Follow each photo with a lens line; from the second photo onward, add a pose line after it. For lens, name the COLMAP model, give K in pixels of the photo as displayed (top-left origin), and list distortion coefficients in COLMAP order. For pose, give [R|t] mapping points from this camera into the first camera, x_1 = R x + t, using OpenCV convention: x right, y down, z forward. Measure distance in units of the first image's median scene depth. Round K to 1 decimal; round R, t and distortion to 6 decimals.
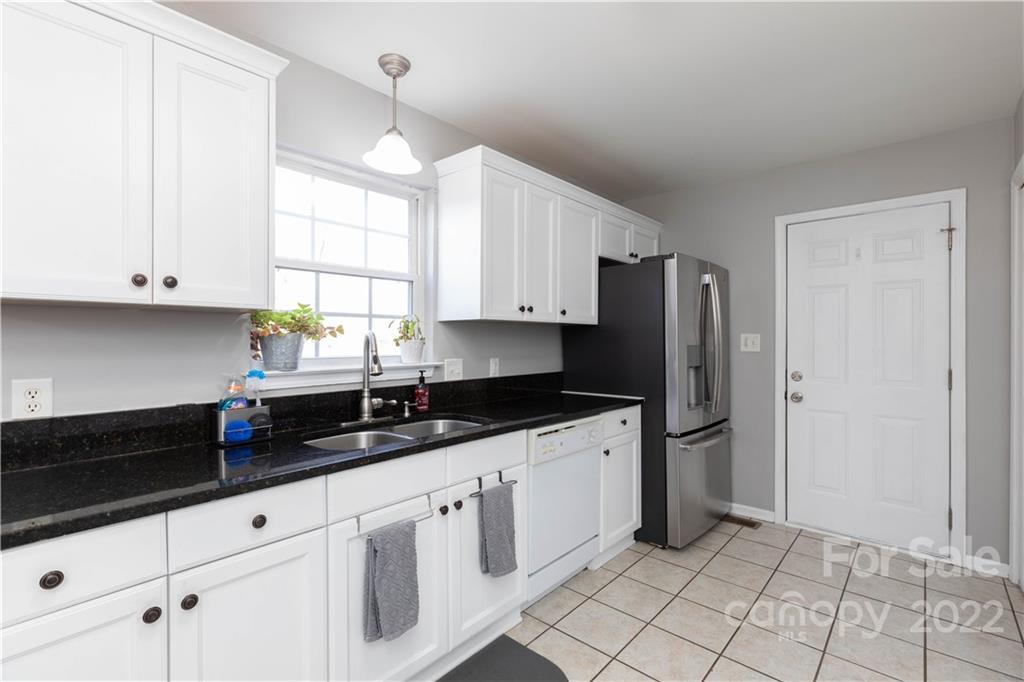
lens RADIAL K [[462.7, 0, 493.5], [0, 462.7, 337.7], [0, 0, 1]] dist [0.009936, -0.002572]
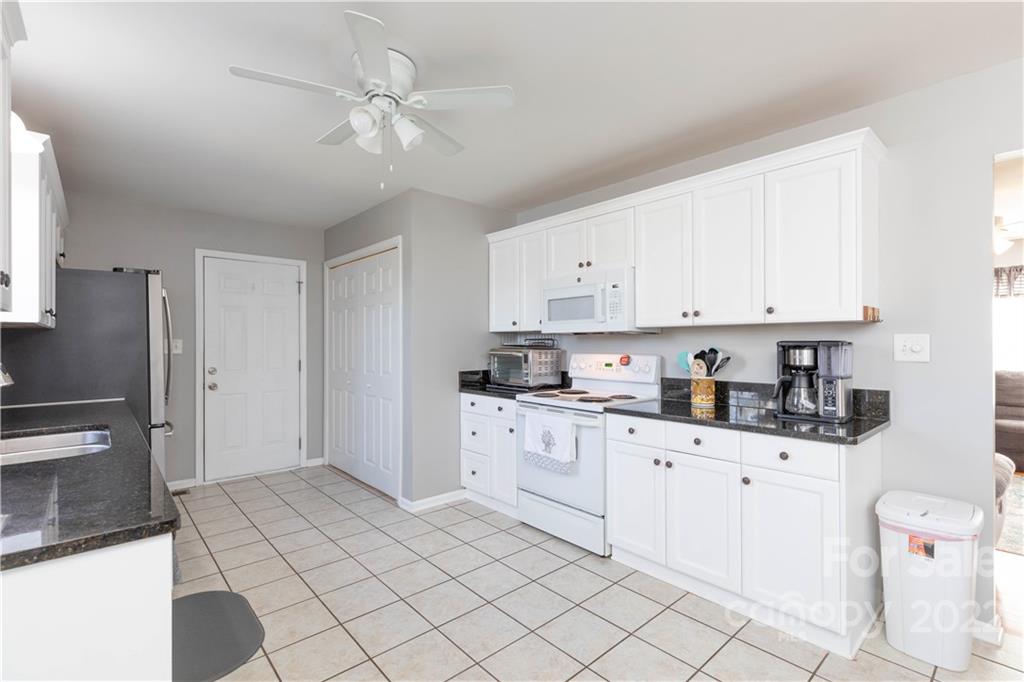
lens RADIAL K [[462.7, 0, 516.5], [0, 462.7, 347.9], [0, 0, 1]] dist [0.009936, -0.002572]
pose [[0.120633, -0.011267, 0.992633, -0.700500], [-0.001473, 0.999932, 0.011529, -0.001158], [-0.992696, -0.002853, 0.120608, -0.044179]]
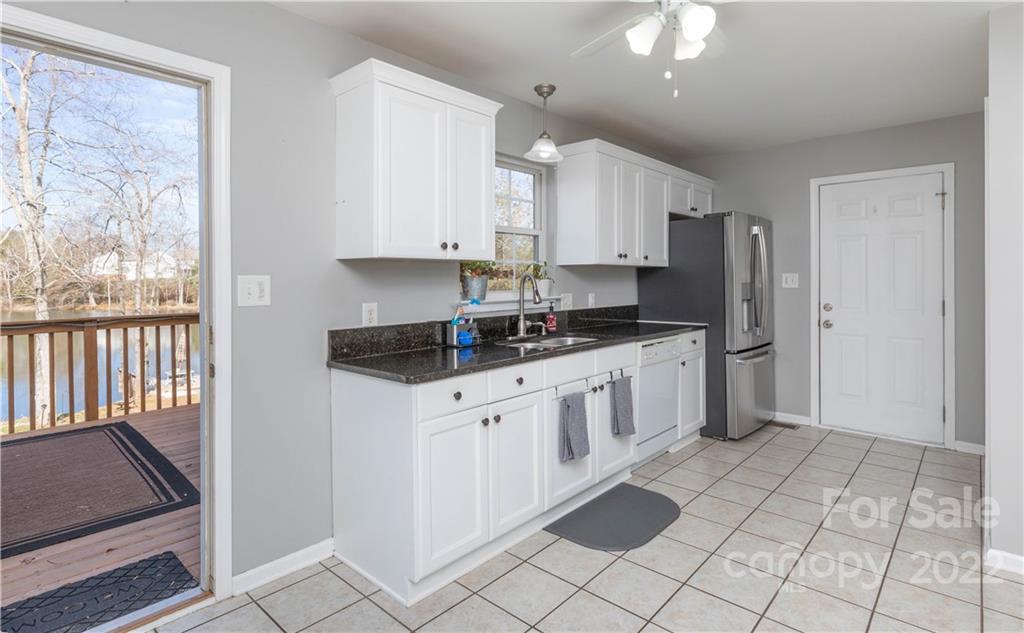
lens RADIAL K [[499.2, 0, 504.6], [0, 499.2, 276.9], [0, 0, 1]] dist [0.003903, -0.000082]
pose [[0.999978, -0.004160, -0.005193, -0.251677], [0.004159, 0.999991, -0.000221, -0.002327], [0.005194, 0.000200, 0.999986, -0.421003]]
